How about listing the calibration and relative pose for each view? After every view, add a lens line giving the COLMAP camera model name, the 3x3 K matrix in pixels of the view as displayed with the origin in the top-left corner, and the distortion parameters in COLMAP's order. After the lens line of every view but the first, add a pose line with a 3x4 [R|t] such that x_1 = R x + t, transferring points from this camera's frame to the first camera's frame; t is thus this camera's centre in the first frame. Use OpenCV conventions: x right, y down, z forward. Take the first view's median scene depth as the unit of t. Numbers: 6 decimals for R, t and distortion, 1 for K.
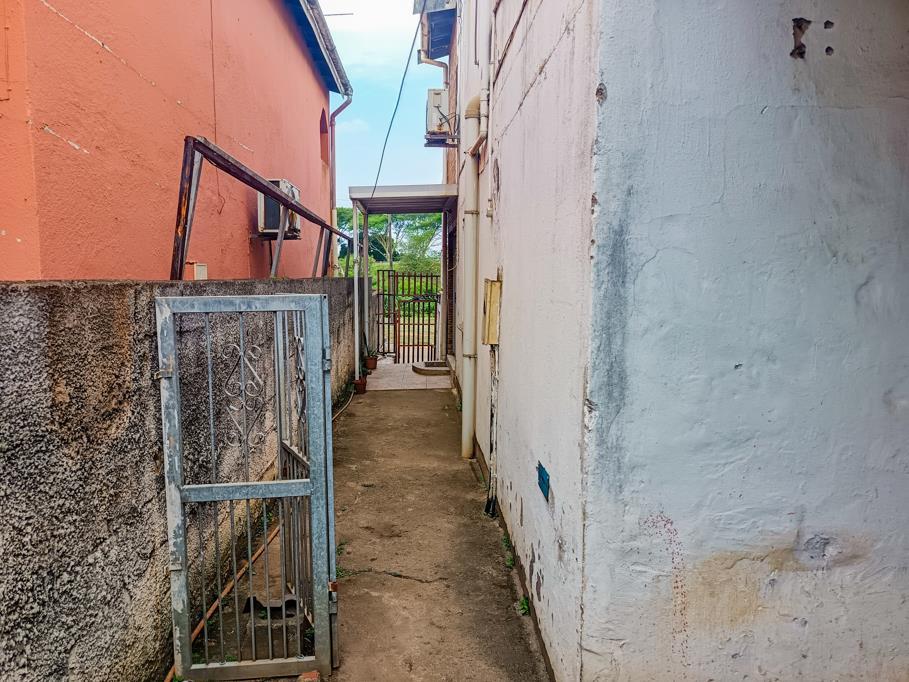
lens RADIAL K [[653.2, 0, 454.5], [0, 653.2, 341.0], [0, 0, 1]] dist [-0.002595, -0.008977]
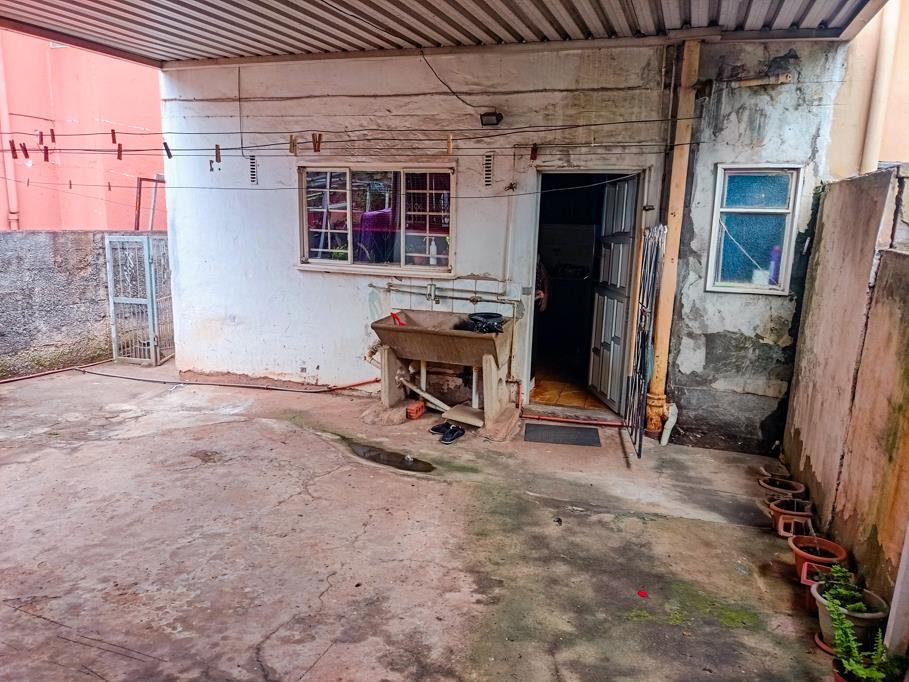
lens RADIAL K [[653.2, 0, 454.5], [0, 653.2, 341.0], [0, 0, 1]] dist [-0.002595, -0.008977]
pose [[0.930631, 0.089568, -0.354830, 2.744924], [-0.063330, 0.994374, 0.084907, 0.077542], [0.360439, -0.056546, 0.931067, -1.640587]]
